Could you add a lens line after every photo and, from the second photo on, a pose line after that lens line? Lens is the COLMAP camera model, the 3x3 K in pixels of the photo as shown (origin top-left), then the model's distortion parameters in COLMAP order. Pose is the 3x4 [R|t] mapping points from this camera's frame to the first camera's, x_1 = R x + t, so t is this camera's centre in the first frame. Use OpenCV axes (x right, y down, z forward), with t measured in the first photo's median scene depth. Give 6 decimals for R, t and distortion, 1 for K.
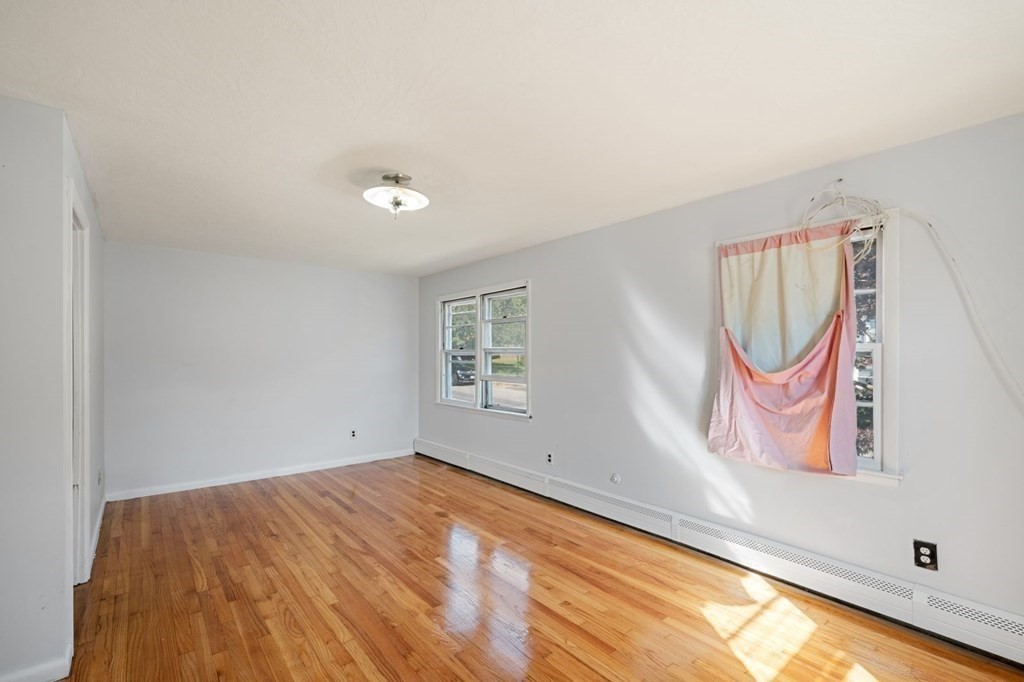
lens RADIAL K [[470.3, 0, 502.5], [0, 470.3, 349.8], [0, 0, 1]] dist [-0.000686, 0.000647]
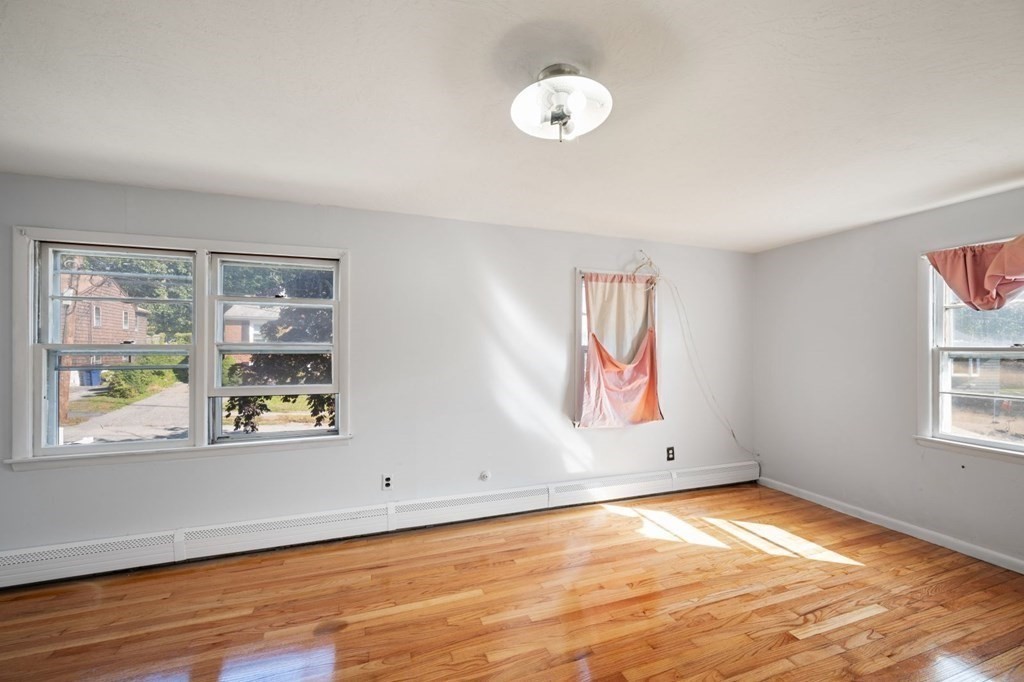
lens RADIAL K [[420.7, 0, 513.7], [0, 420.7, 343.3], [0, 0, 1]] dist [-0.000484, 0.000699]
pose [[0.302665, 0.010795, 0.953036, -0.780721], [-0.011101, 0.999908, -0.007801, -0.005387], [-0.953032, -0.008218, 0.302757, 0.865792]]
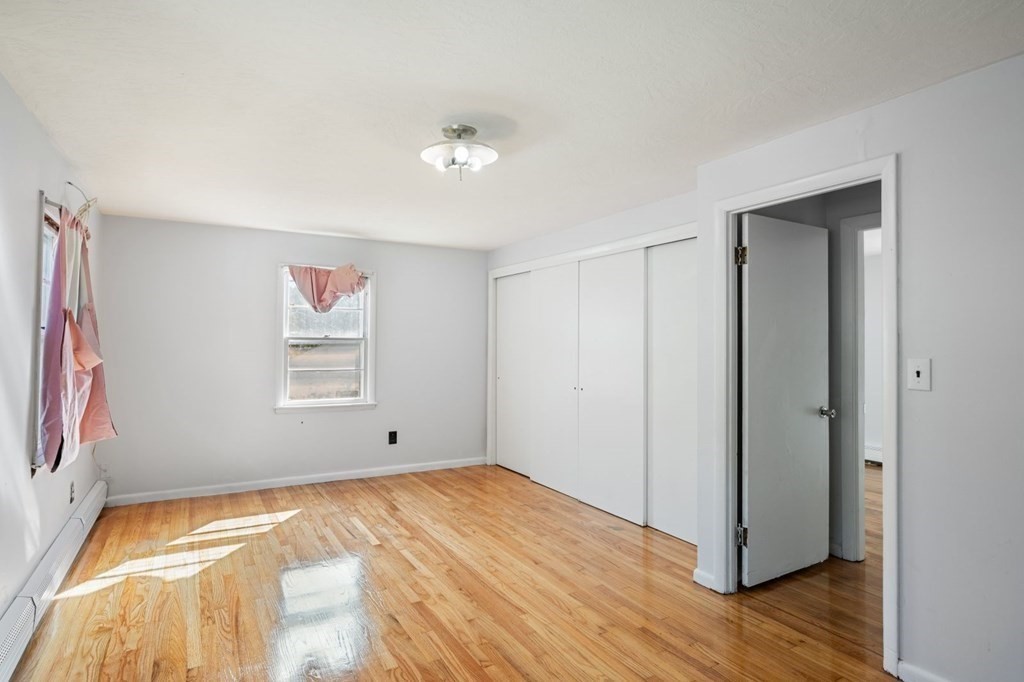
lens RADIAL K [[545.9, 0, 516.4], [0, 545.9, 336.9], [0, 0, 1]] dist [0.002337, -0.000103]
pose [[-0.991481, -0.000686, 0.130251, -0.438972], [-0.002747, 0.999874, -0.015642, 0.009717], [-0.130224, -0.015867, -0.991358, 1.881727]]
